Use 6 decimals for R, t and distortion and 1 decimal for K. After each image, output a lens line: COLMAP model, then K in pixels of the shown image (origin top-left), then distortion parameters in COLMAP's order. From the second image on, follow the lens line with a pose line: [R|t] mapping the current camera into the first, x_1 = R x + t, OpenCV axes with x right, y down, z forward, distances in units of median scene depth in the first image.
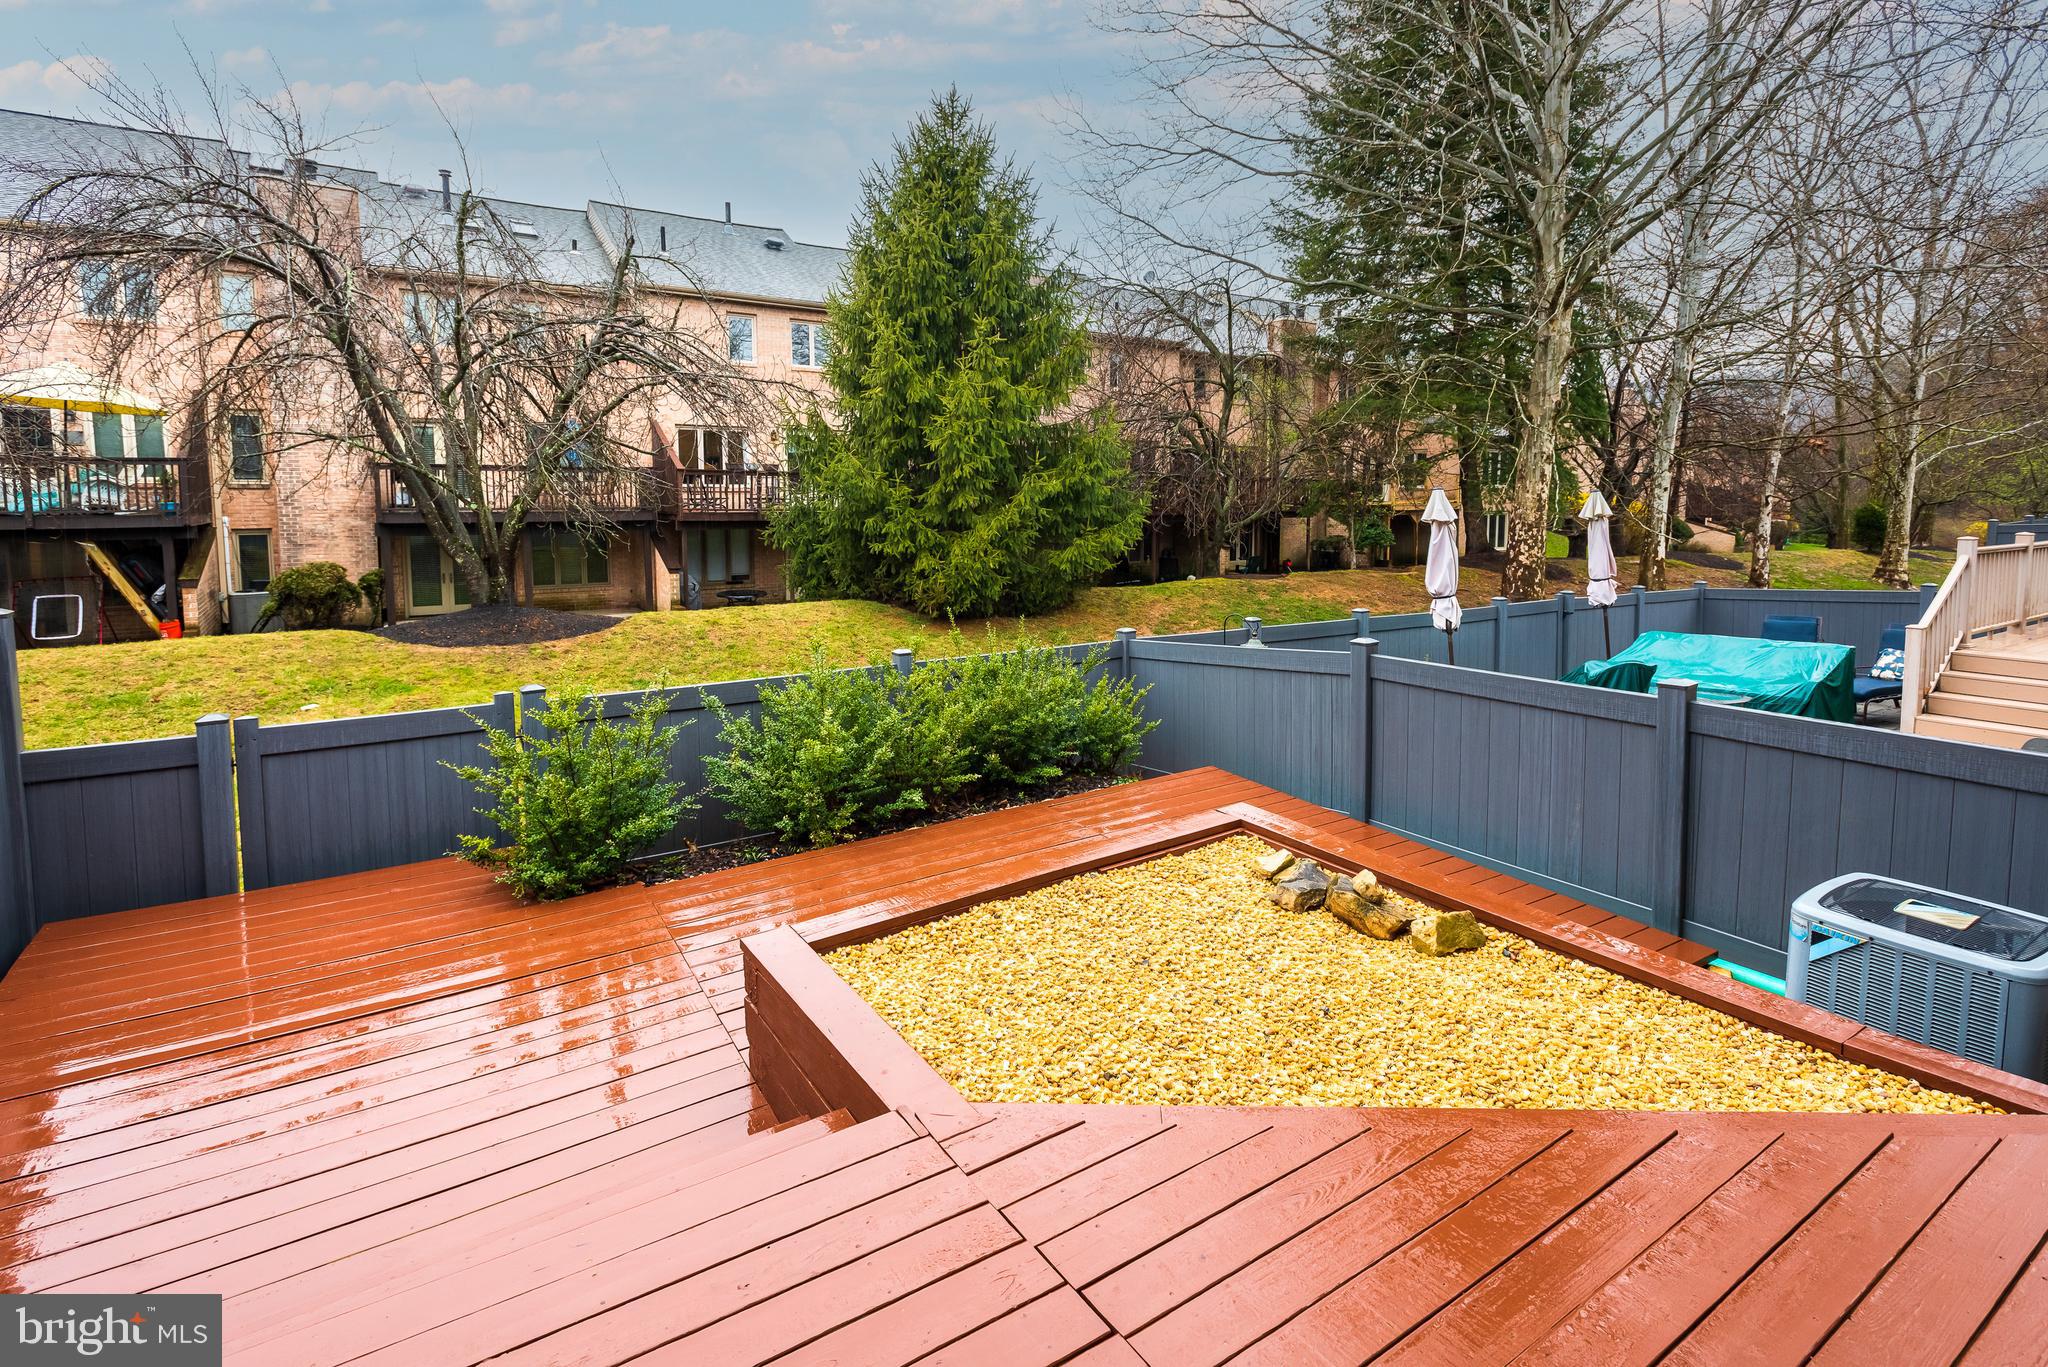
lens RADIAL K [[986.9, 0, 985.8], [0, 986.9, 524.6], [0, 0, 1]] dist [0.006562, -0.000388]
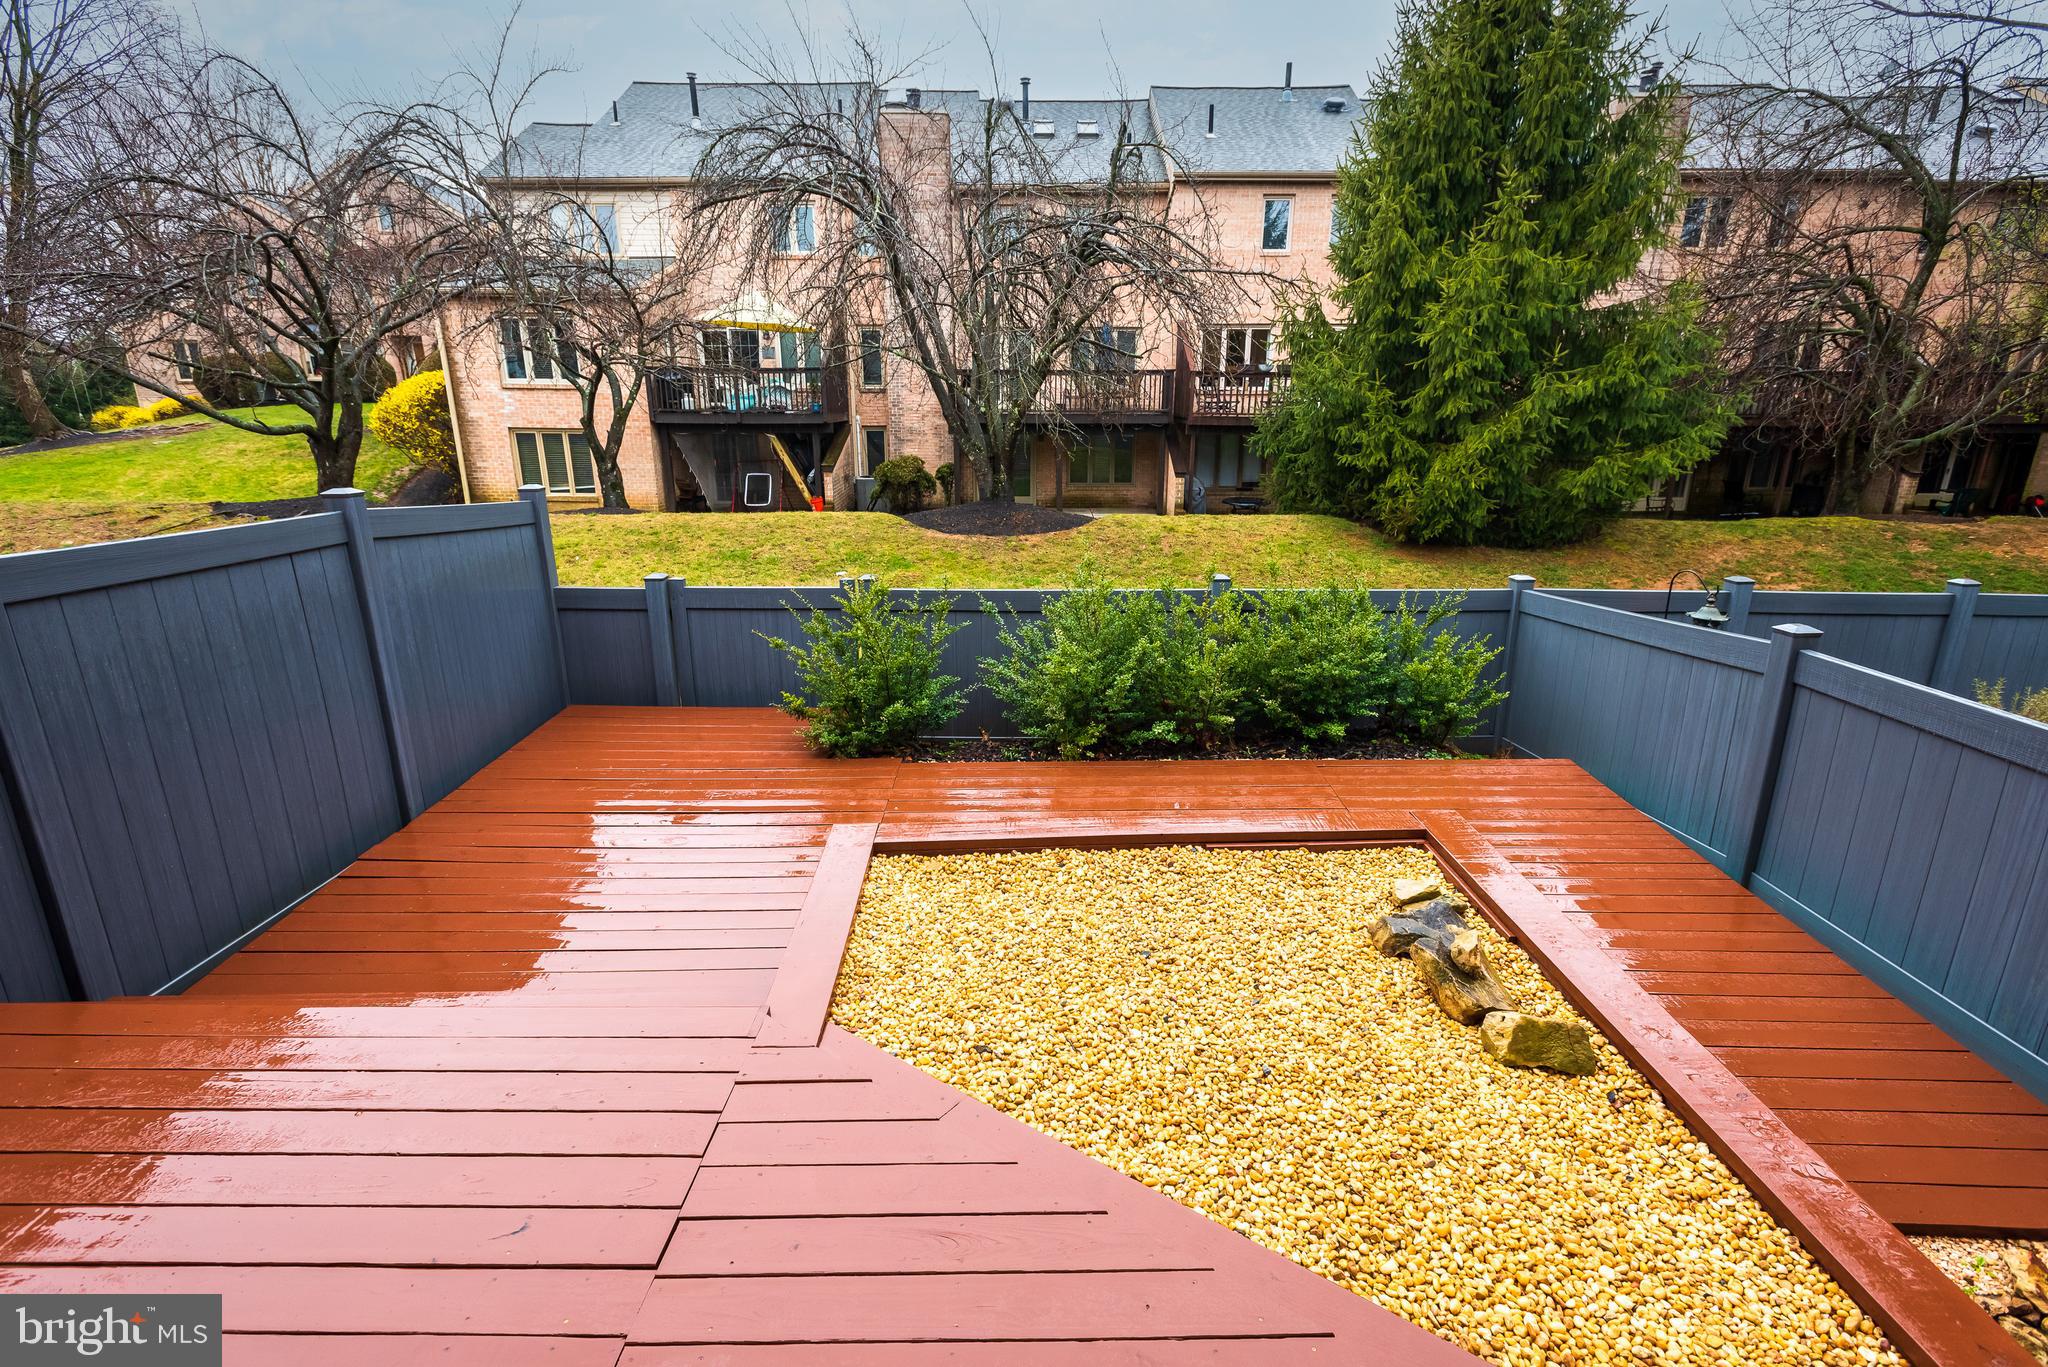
lens RADIAL K [[971.5, 0, 1025.3], [0, 971.5, 647.5], [0, 0, 1]] dist [0.009600, -0.001229]
pose [[0.844302, 0.135645, -0.518415, 0.125089], [-0.017521, 0.973902, 0.226290, -0.005434], [0.535581, -0.181974, 0.824645, 0.069690]]
